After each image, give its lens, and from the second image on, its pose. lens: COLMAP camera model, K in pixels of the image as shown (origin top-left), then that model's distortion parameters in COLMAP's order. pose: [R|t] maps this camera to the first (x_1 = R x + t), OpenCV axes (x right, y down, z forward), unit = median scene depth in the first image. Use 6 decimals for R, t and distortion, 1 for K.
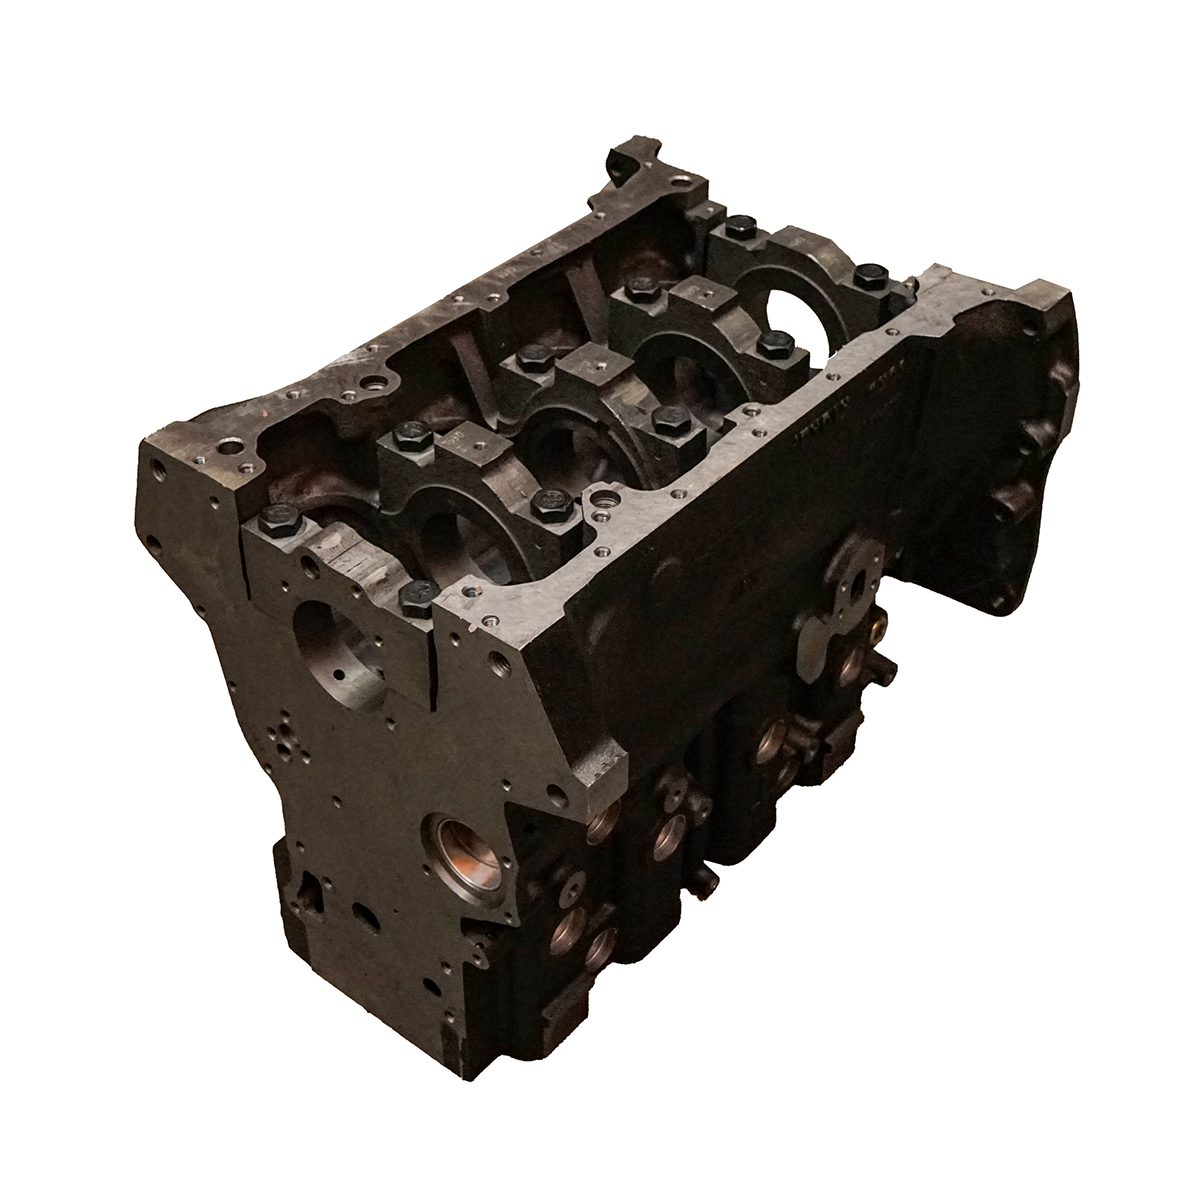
lens RADIAL K [[1841.7, 0, 600.0], [0, 1841.7, 600.0], [0, 0, 1]] dist [-0.173834, 0.020458]
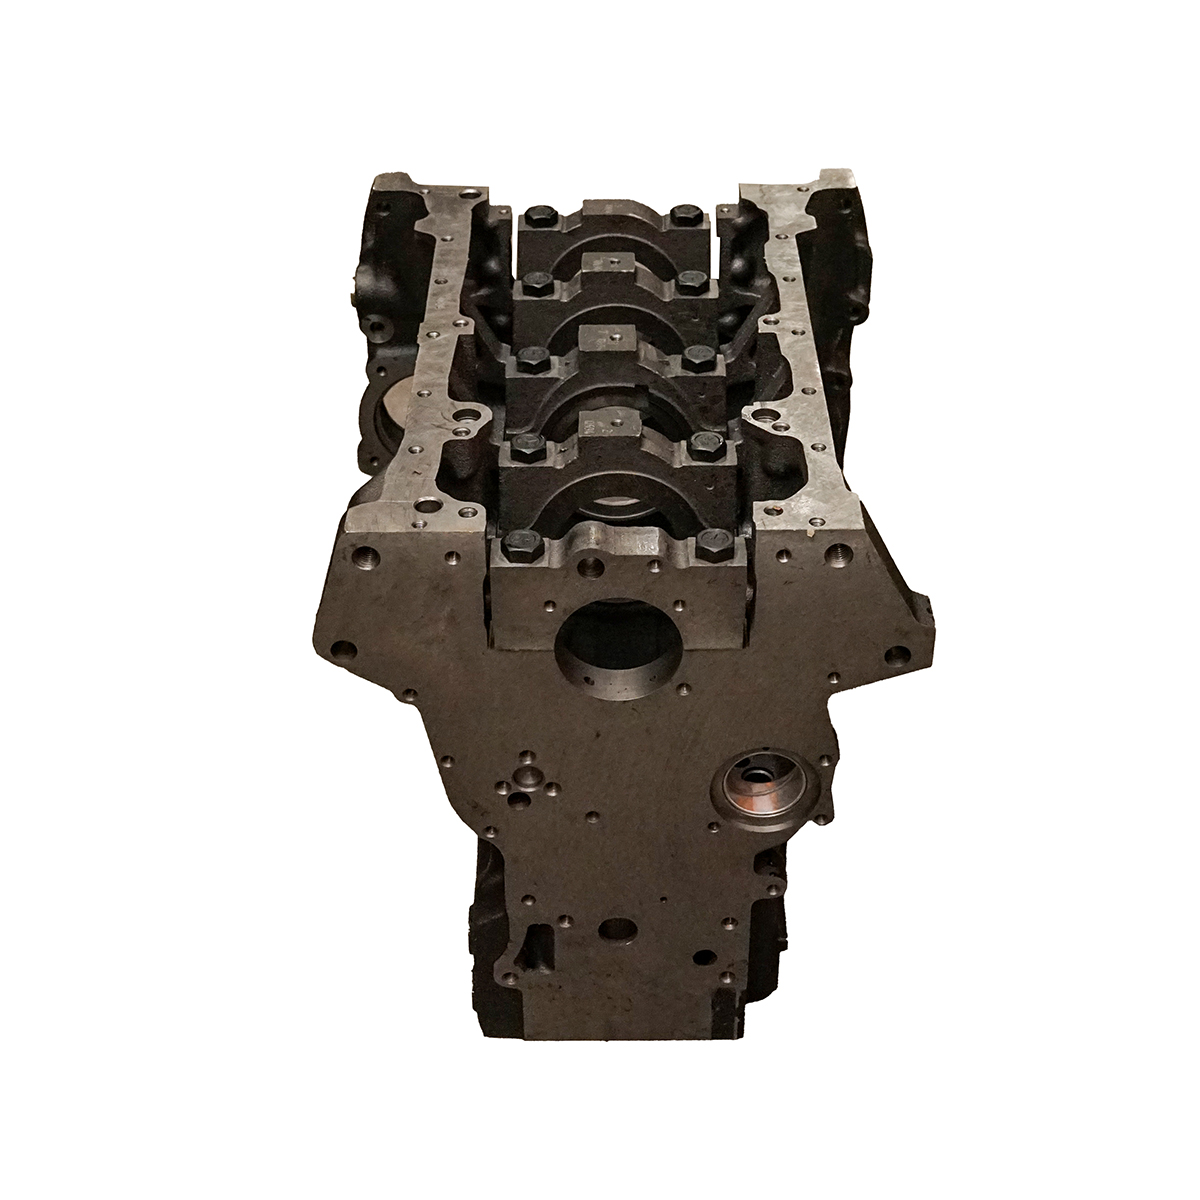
lens RADIAL K [[2019.7, 0, 600.0], [0, 2019.7, 600.0], [0, 0, 1]] dist [-0.244577, -0.045510]
pose [[0.770768, -0.375334, 0.514821, -0.649589], [0.415171, 0.908819, 0.041005, -0.040073], [-0.483270, 0.182134, 0.856316, 0.034883]]
